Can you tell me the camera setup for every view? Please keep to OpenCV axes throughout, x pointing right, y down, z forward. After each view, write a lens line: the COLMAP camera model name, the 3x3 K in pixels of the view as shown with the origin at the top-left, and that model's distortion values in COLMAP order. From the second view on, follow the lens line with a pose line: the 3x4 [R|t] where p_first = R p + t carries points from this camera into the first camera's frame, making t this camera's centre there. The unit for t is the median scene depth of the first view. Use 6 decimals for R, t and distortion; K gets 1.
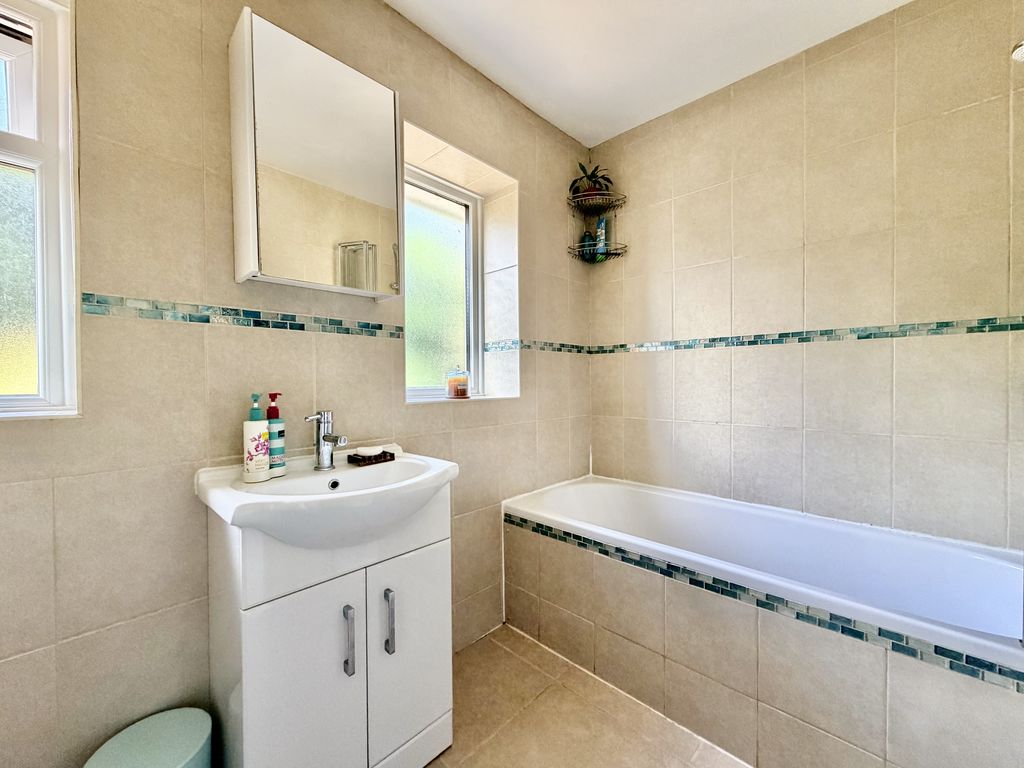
lens RADIAL K [[409.5, 0, 509.1], [0, 409.5, 384.2], [0, 0, 1]] dist [-0.001016, 0.000462]
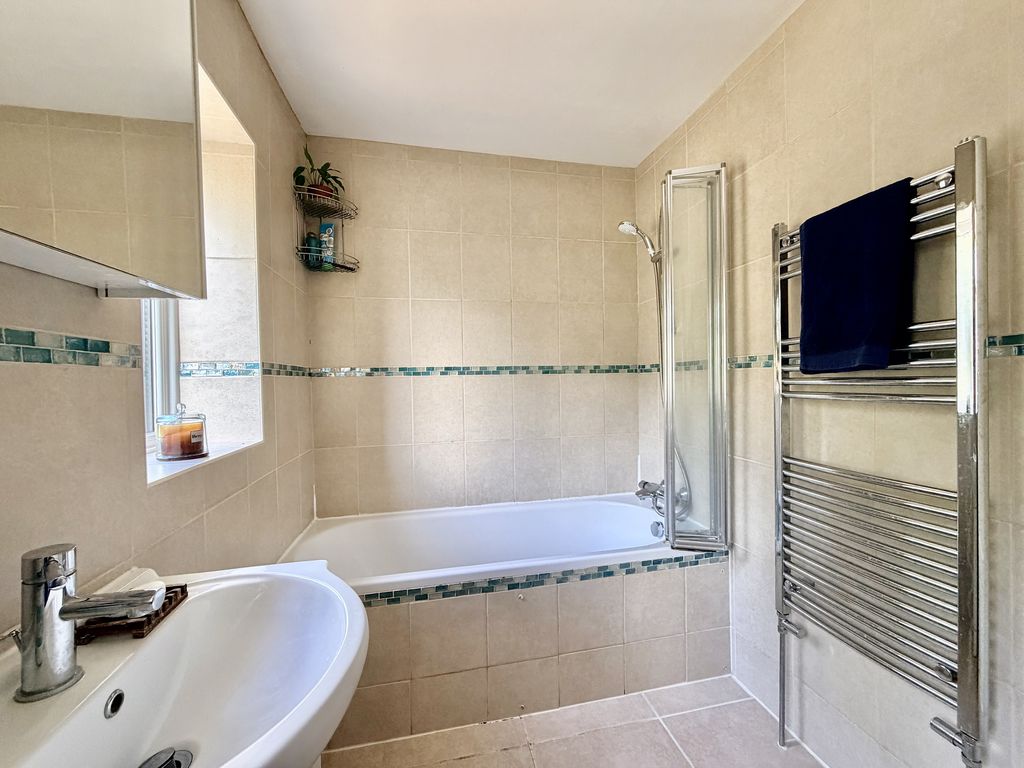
lens RADIAL K [[409.5, 0, 511.4], [0, 409.5, 383.8], [0, 0, 1]] dist [-0.001016, 0.000462]
pose [[0.557488, -0.011443, 0.830106, -0.385202], [0.020506, 0.999790, 0.000011, -0.071078], [-0.829932, 0.017016, 0.557606, 0.258434]]
